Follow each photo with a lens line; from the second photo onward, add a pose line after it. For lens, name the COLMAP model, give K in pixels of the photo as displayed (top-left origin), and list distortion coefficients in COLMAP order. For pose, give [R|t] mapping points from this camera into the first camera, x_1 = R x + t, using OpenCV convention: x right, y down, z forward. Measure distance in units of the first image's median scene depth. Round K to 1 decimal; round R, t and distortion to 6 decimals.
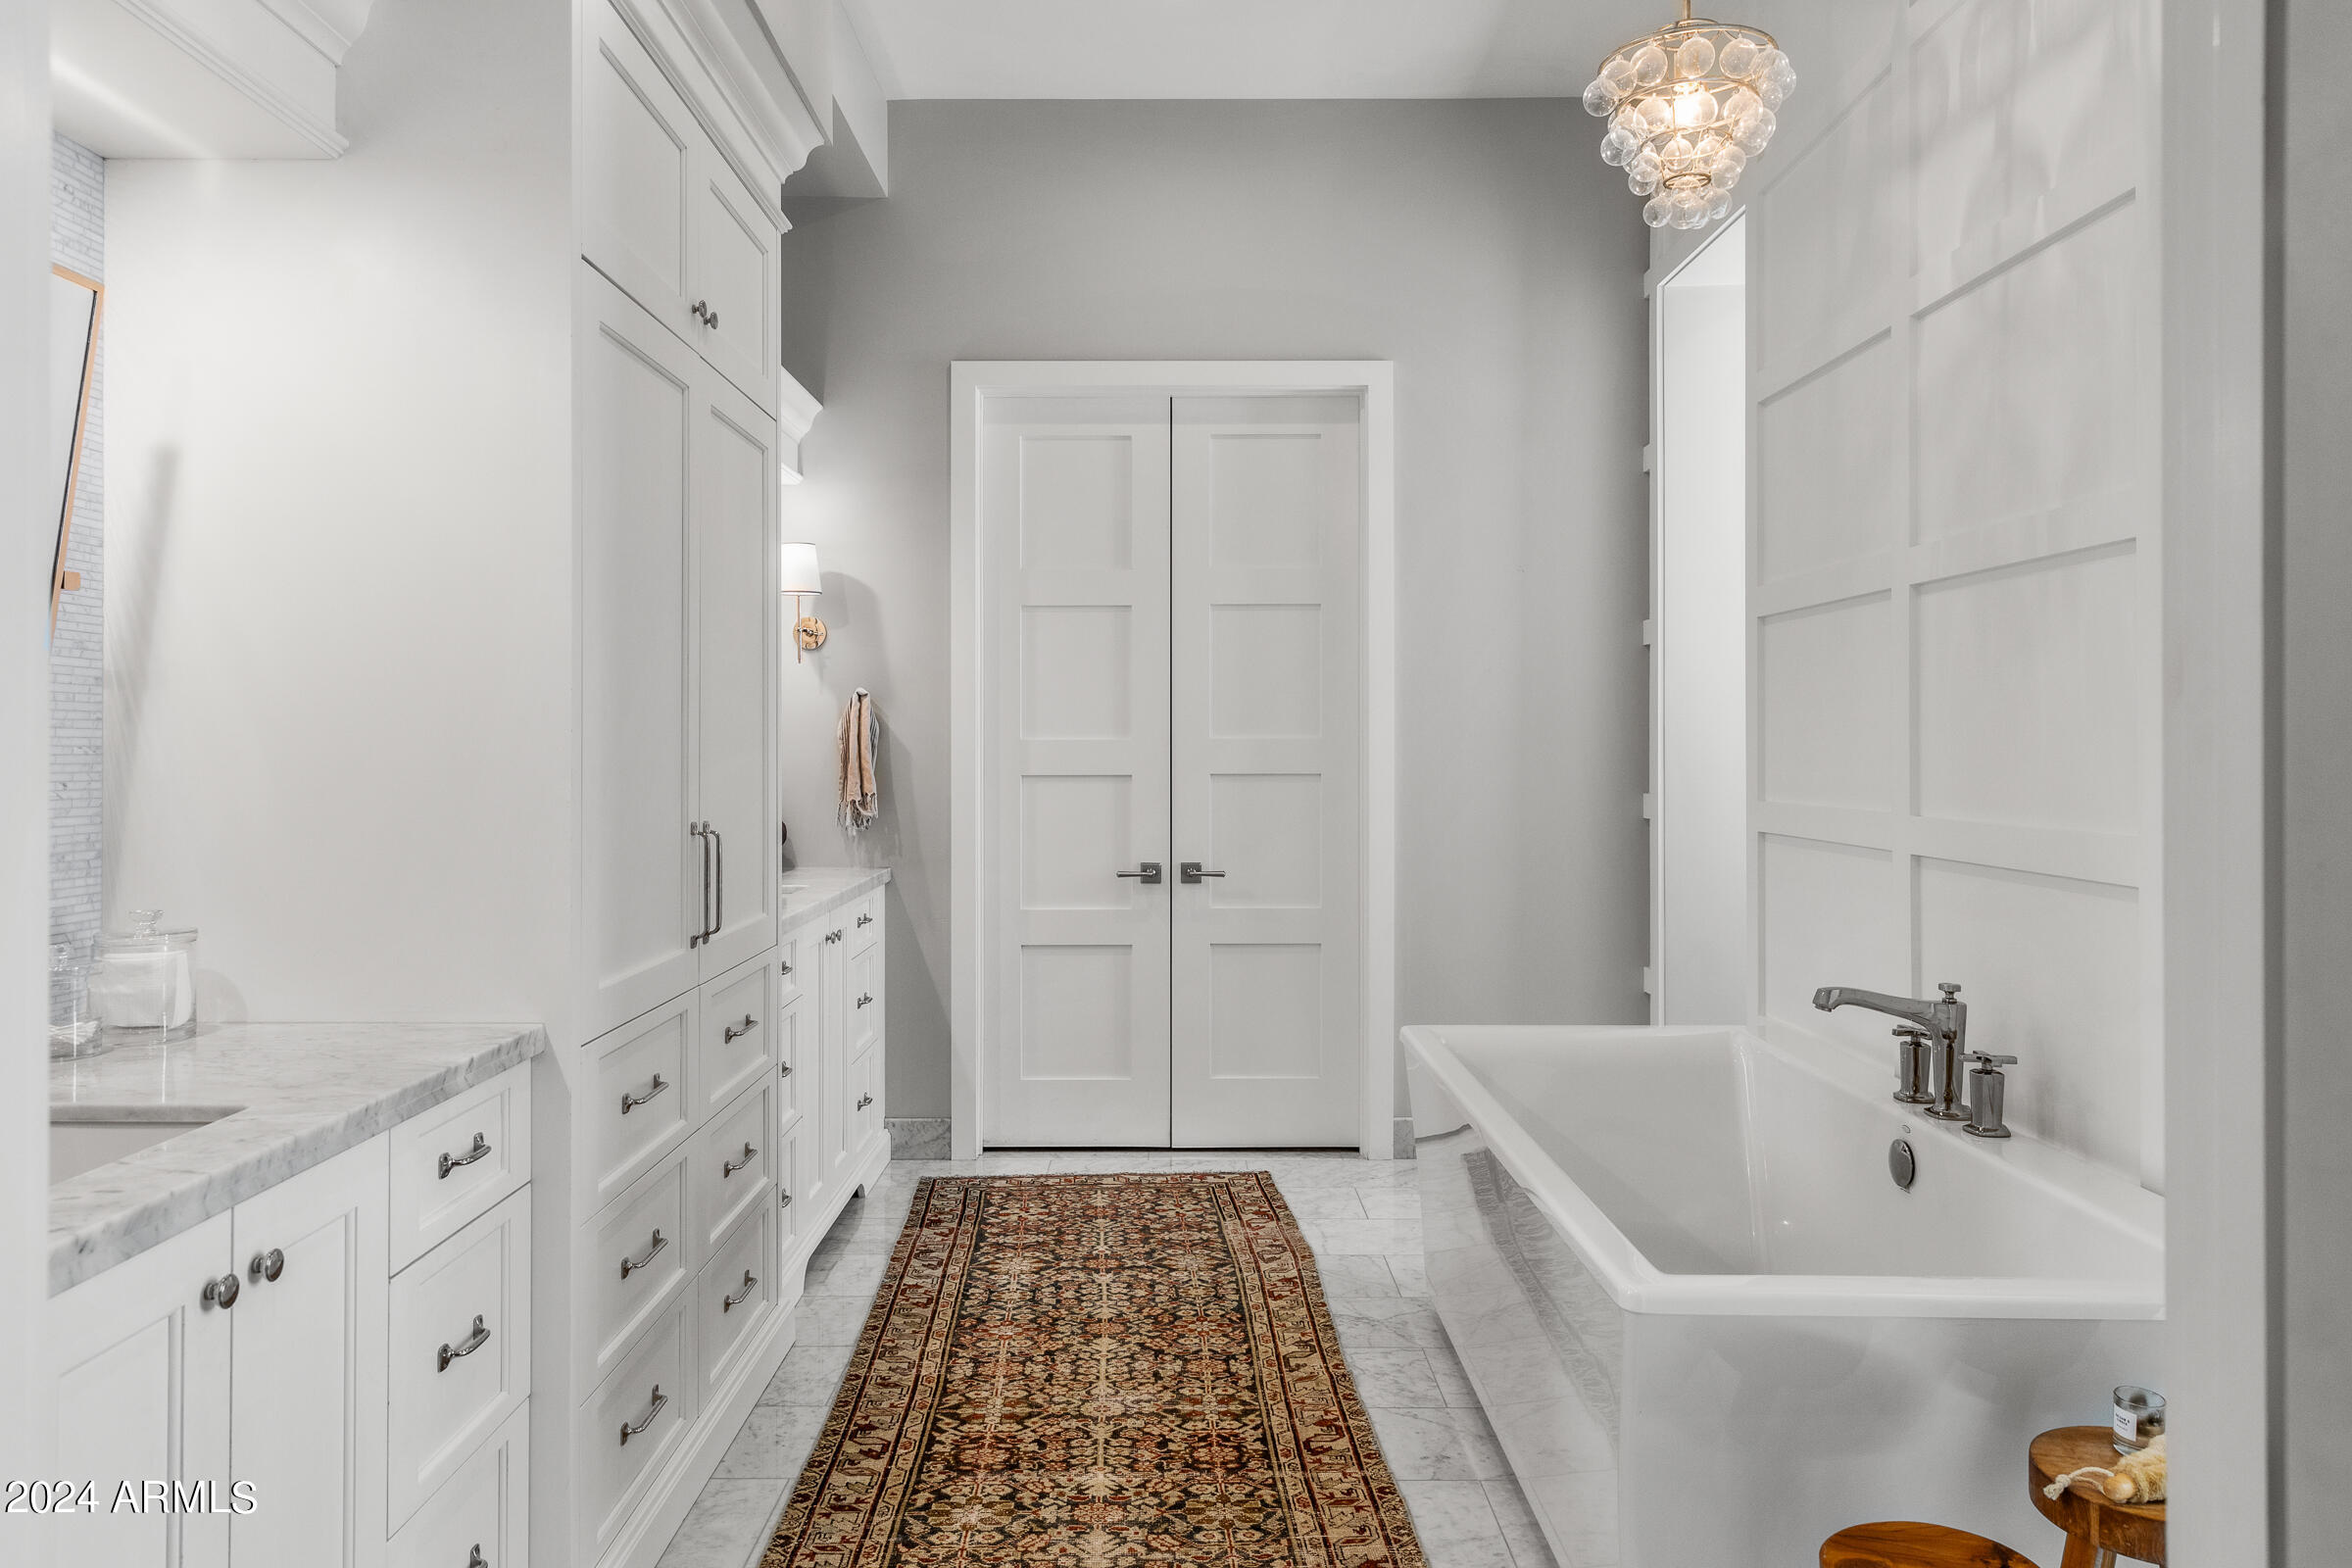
lens RADIAL K [[1595.3, 0, 1183.5], [0, 1595.3, 768.2], [0, 0, 1]] dist [0.025161, 0.006336]
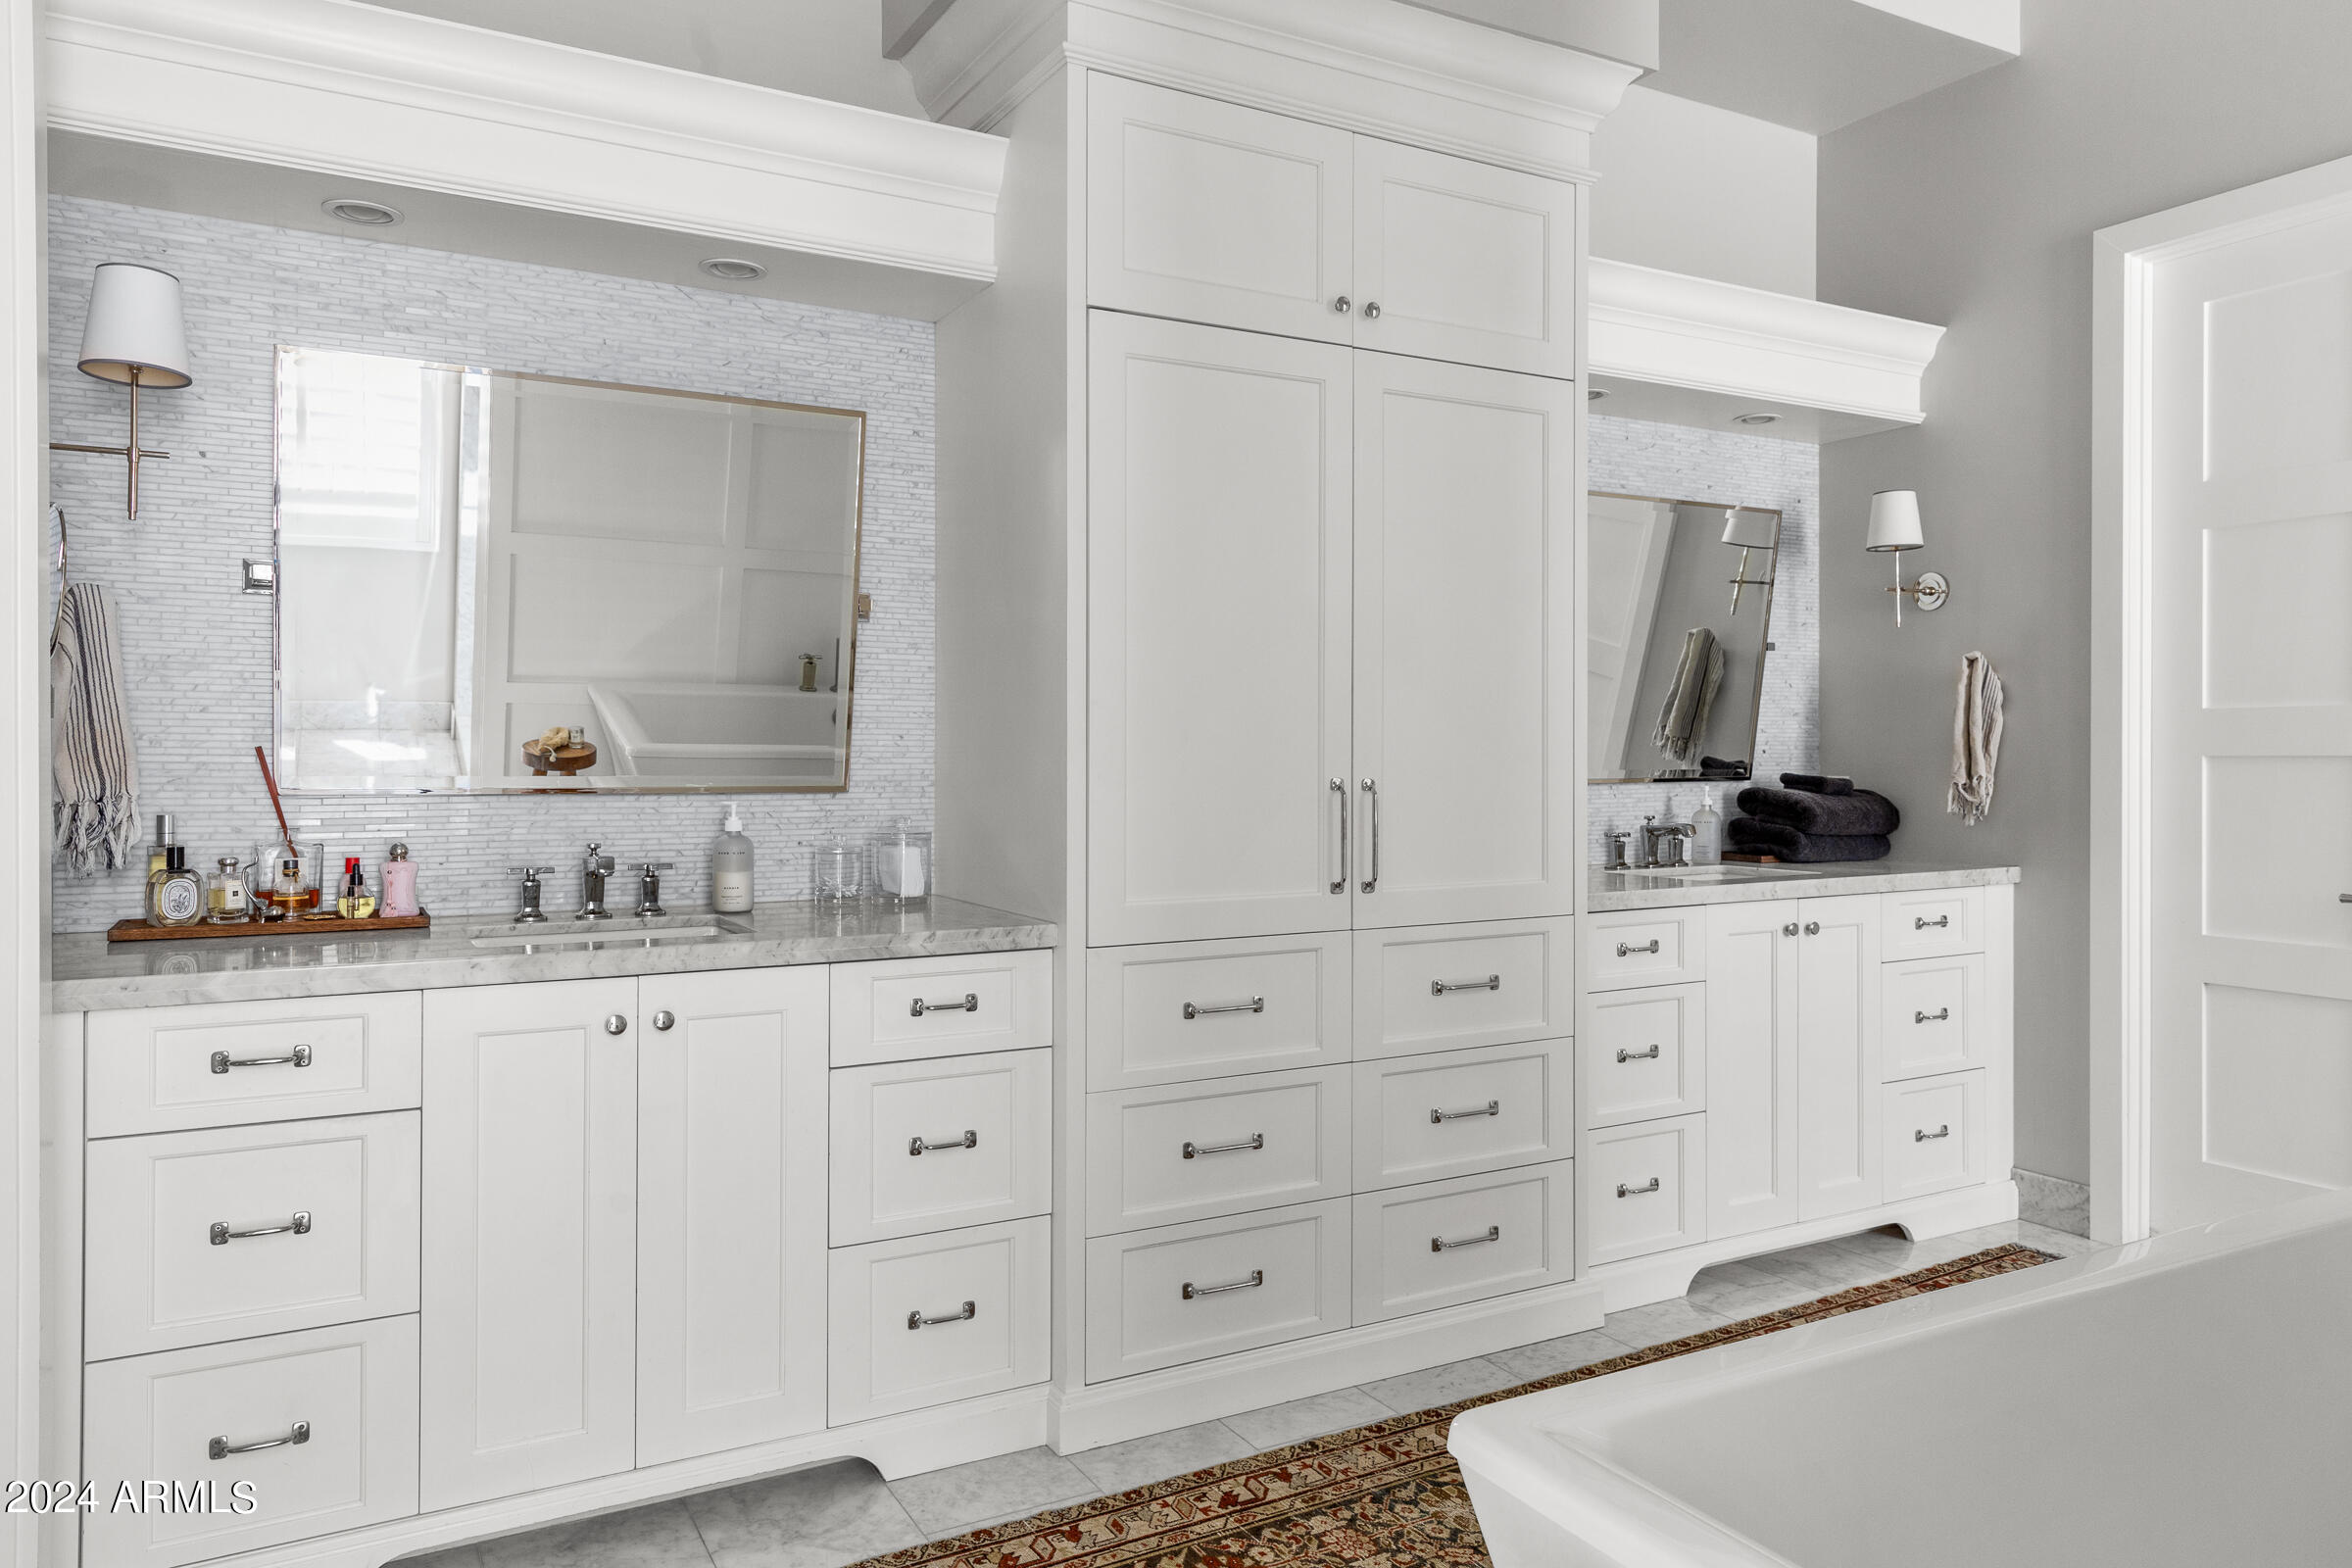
lens RADIAL K [[1595.3, 0, 1182.2], [0, 1595.3, 776.1], [0, 0, 1]] dist [0.025161, 0.006336]
pose [[0.469295, 0.009256, -0.882993, 0.511025], [-0.009847, 0.999938, 0.005248, 0.022961], [0.882987, 0.006232, 0.469357, 0.331903]]
